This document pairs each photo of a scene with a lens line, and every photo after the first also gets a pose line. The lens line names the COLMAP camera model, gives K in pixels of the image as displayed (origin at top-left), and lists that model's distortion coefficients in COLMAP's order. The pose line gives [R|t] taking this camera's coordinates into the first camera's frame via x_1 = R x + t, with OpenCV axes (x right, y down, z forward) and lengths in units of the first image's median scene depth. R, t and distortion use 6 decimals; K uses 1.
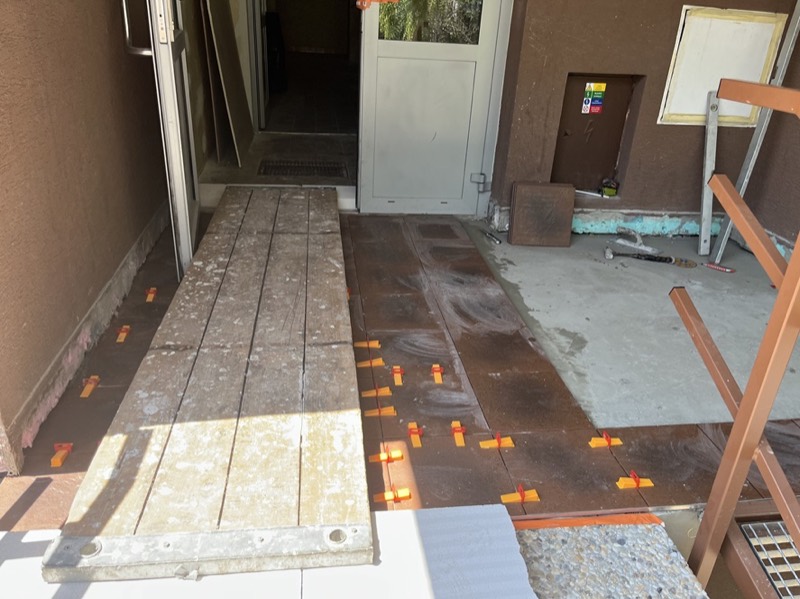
lens RADIAL K [[610.4, 0, 402.6], [0, 610.4, 296.5], [0, 0, 1]] dist [0.049500, -0.058695]
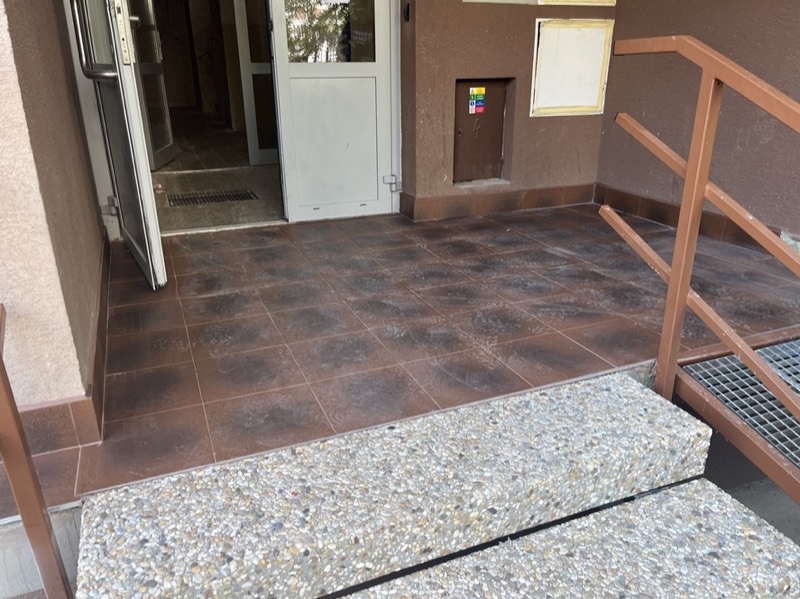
lens RADIAL K [[610.4, 0, 402.6], [0, 610.4, 296.5], [0, 0, 1]] dist [0.049500, -0.058695]
pose [[0.964240, -0.148645, 0.219422, -0.144858], [0.163692, 0.985142, -0.051965, 0.088706], [-0.208437, 0.086025, 0.974245, -0.089561]]
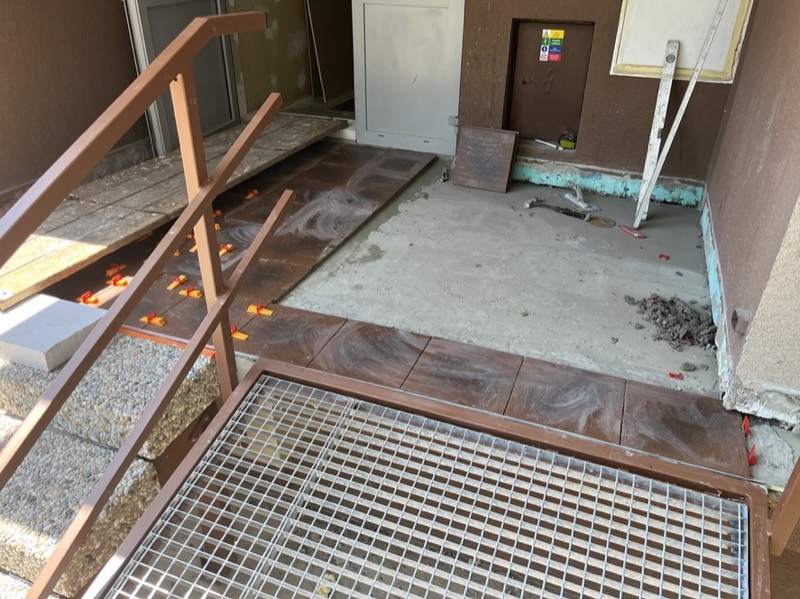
lens RADIAL K [[610.4, 0, 402.6], [0, 610.4, 296.5], [0, 0, 1]] dist [0.049500, -0.058695]
pose [[0.877240, 0.200356, -0.436242, 0.623045], [-0.172495, 0.979606, 0.103039, 0.013881], [0.447990, -0.015141, 0.893910, -0.002612]]
